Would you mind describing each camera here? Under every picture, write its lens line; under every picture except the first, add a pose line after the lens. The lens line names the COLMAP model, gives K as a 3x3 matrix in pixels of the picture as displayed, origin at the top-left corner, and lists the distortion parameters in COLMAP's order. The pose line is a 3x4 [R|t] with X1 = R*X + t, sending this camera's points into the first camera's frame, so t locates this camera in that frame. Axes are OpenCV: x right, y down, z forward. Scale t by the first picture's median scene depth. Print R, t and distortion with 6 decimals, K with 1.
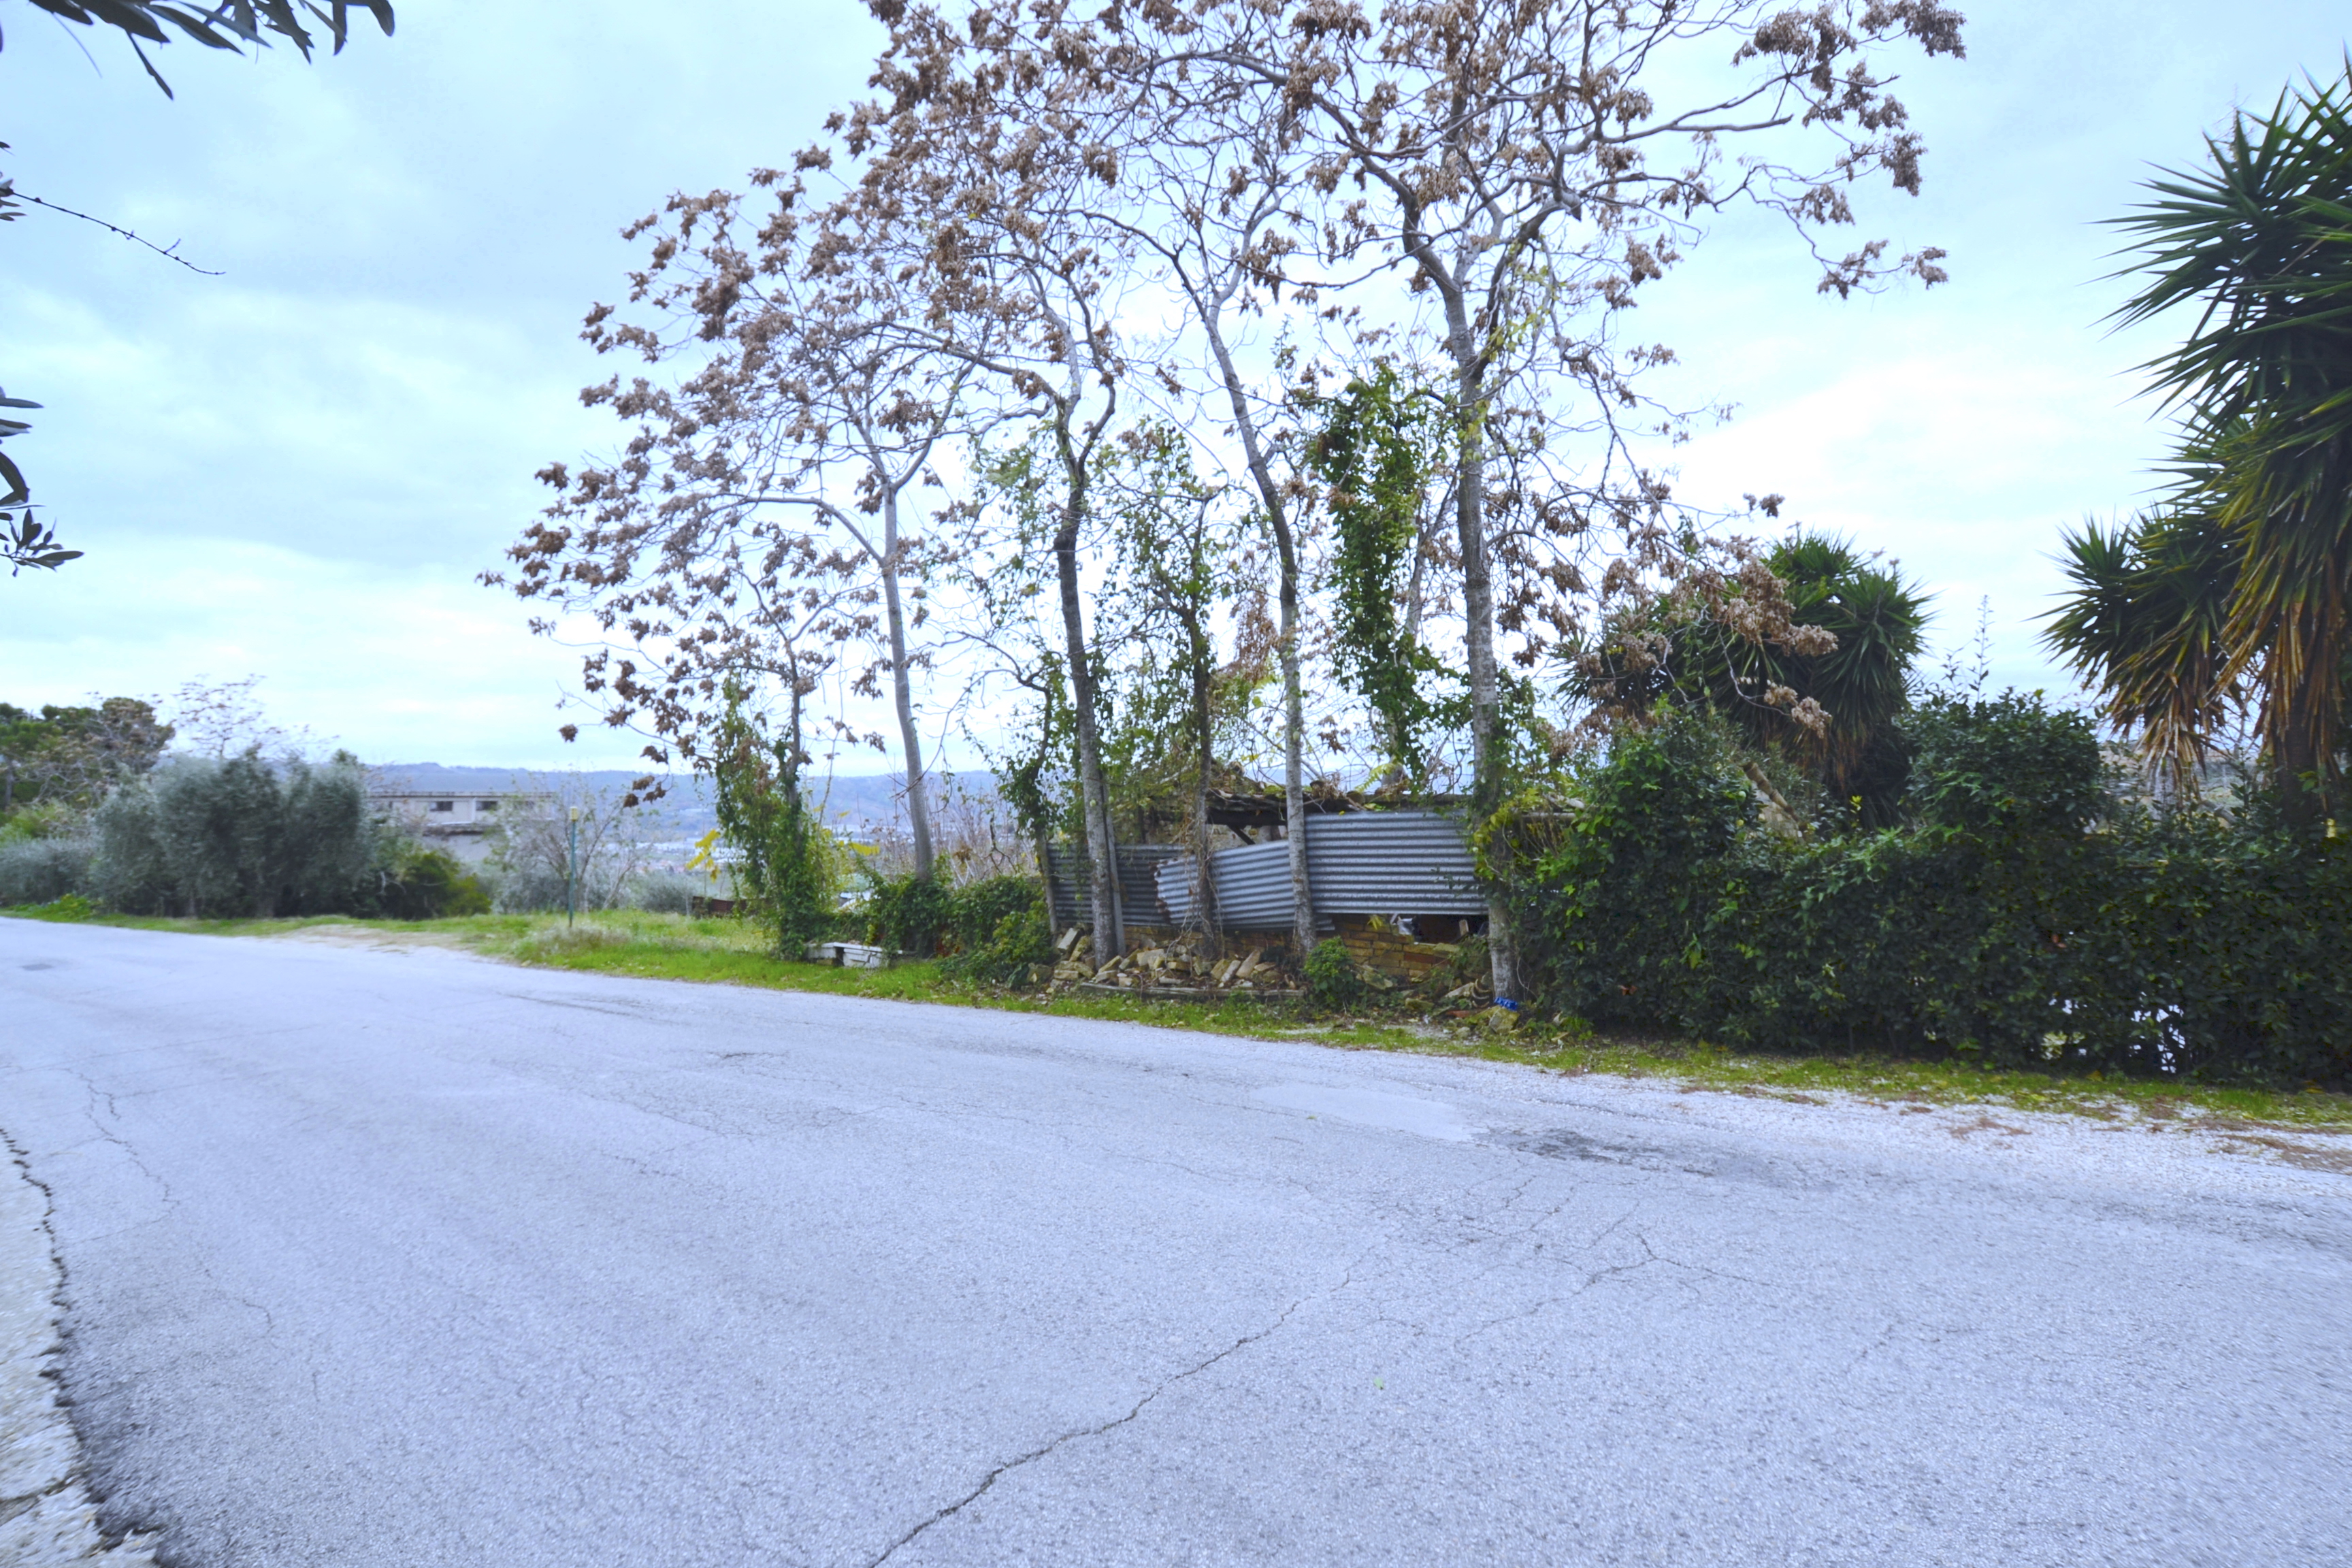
lens RADIAL K [[1202.8, 0, 1176.0], [0, 1202.8, 784.0], [0, 0, 1]] dist [-0.001994, -0.001049]
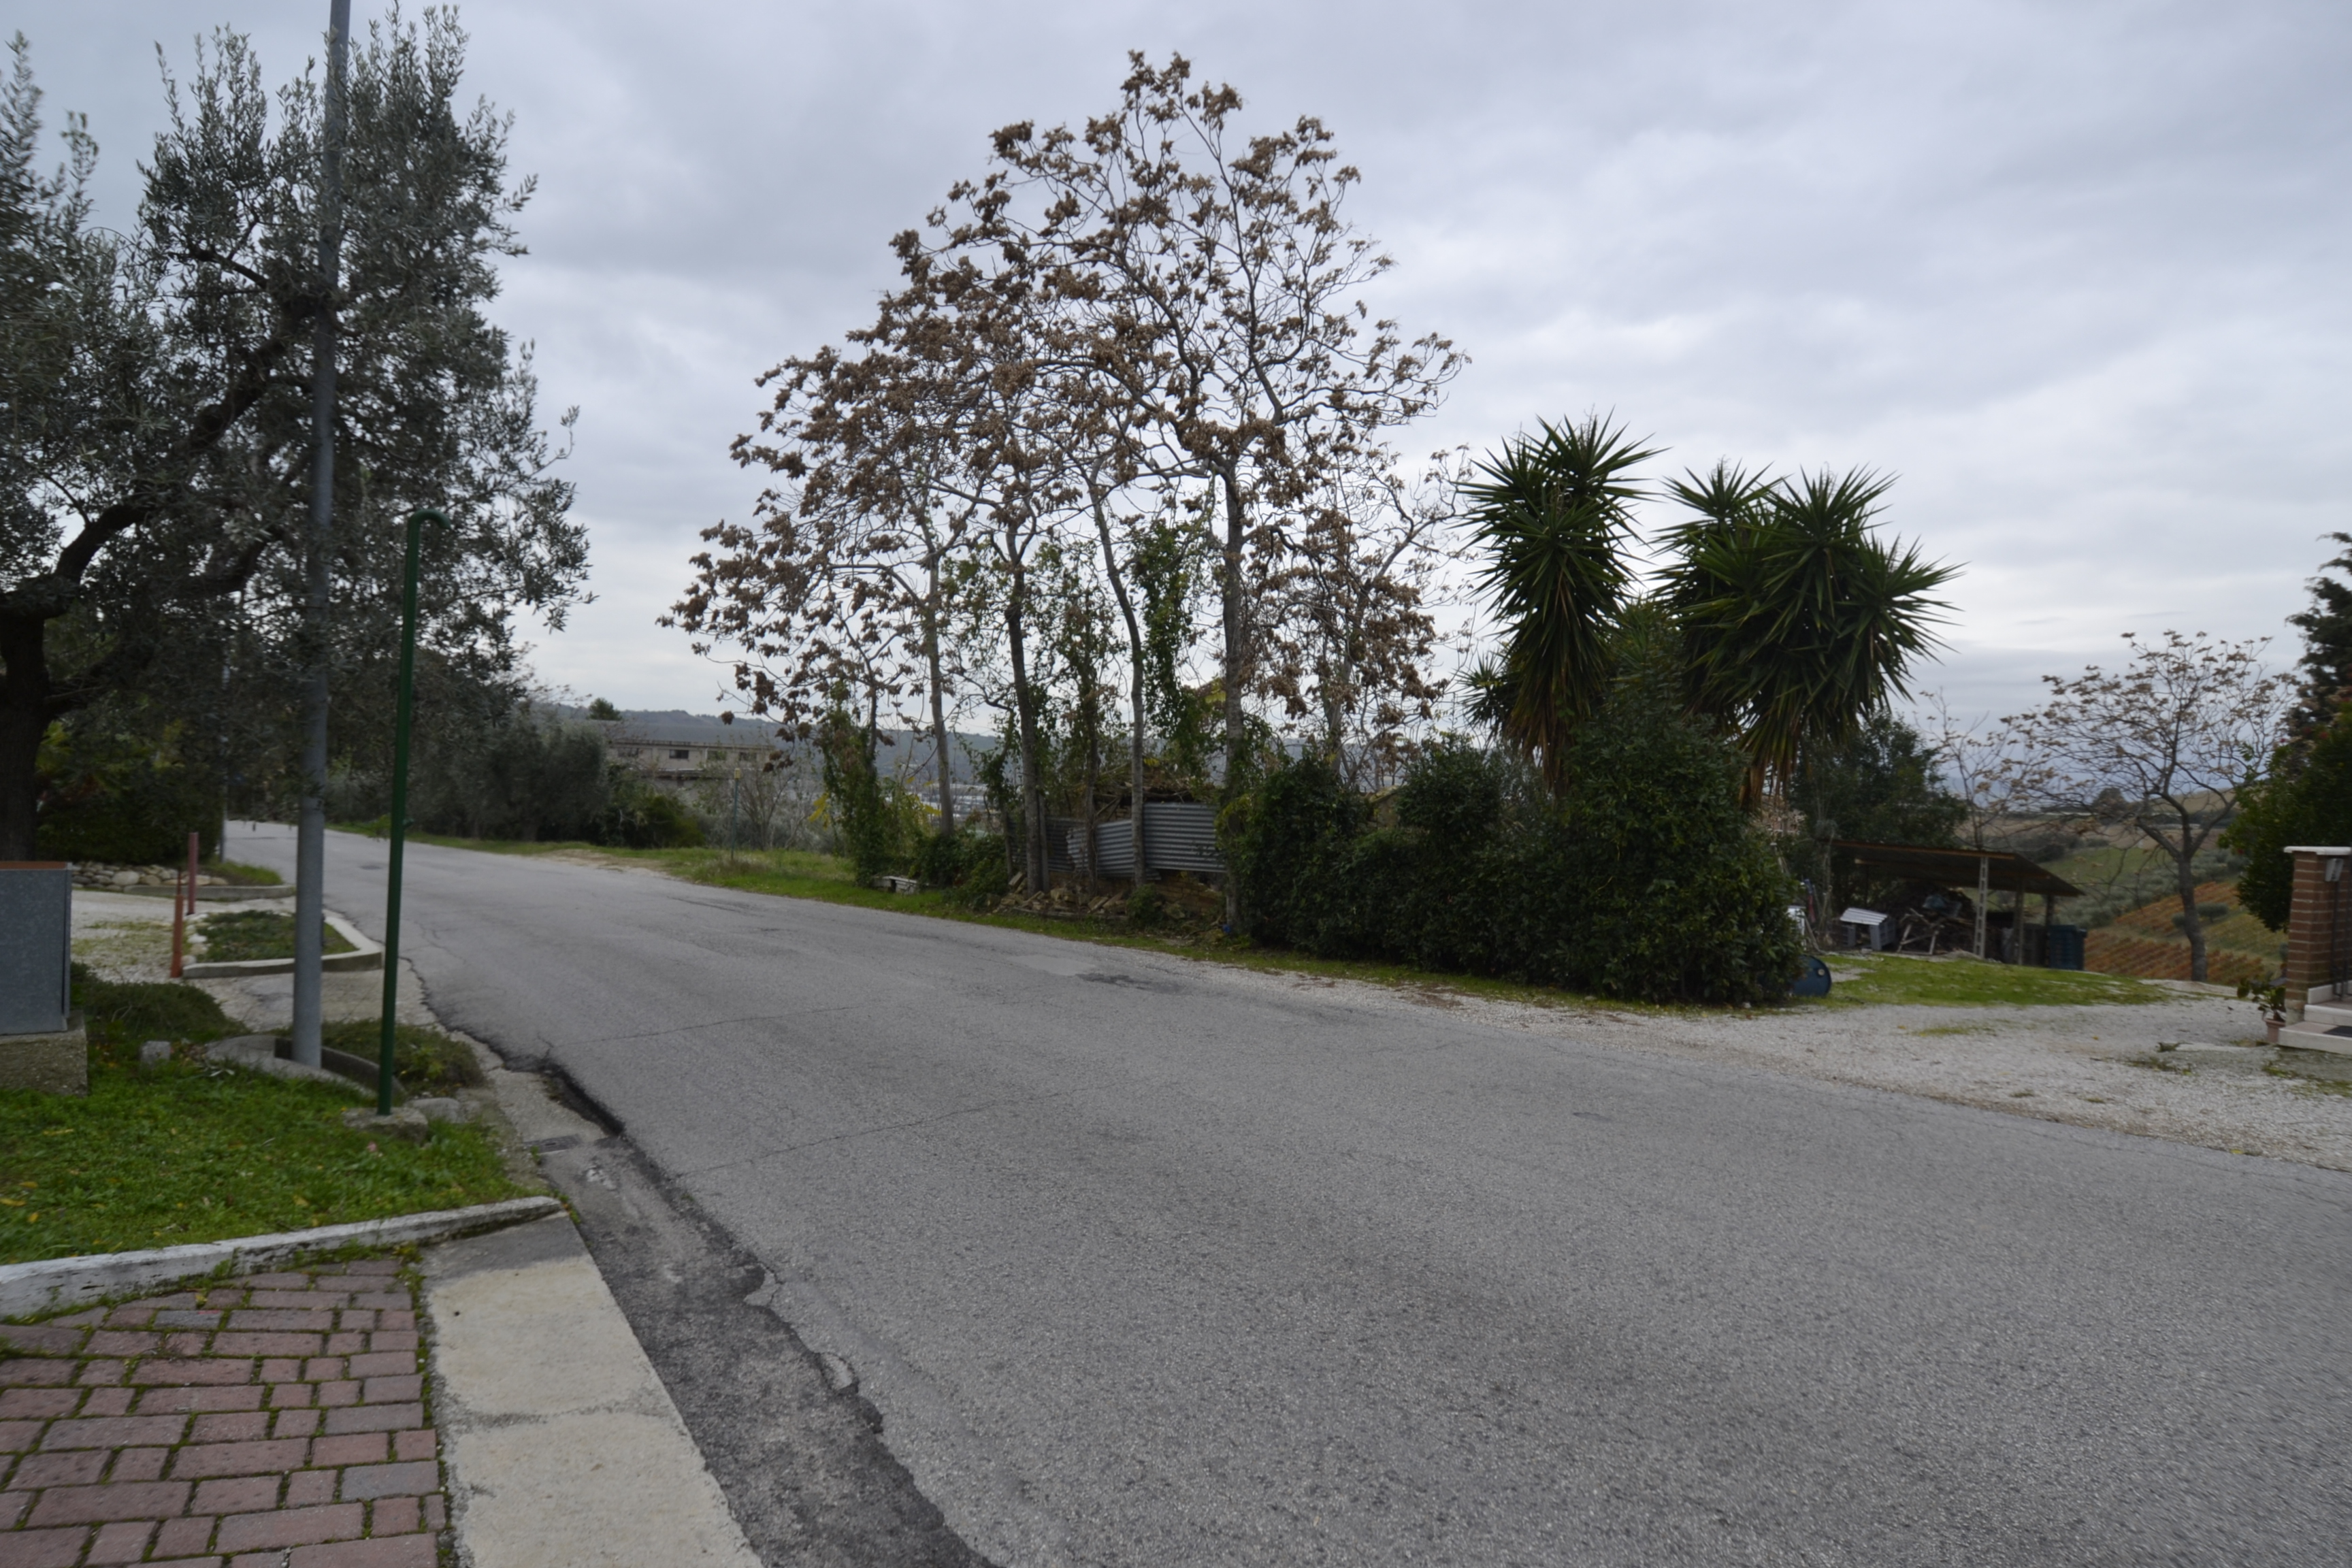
lens RADIAL K [[1202.8, 0, 1176.0], [0, 1202.8, 784.0], [0, 0, 1]] dist [-0.001994, -0.001049]
pose [[0.986554, 0.043435, -0.157559, 0.273367], [-0.039438, 0.998818, 0.028413, -0.030289], [0.158607, -0.021817, 0.987101, -0.349277]]
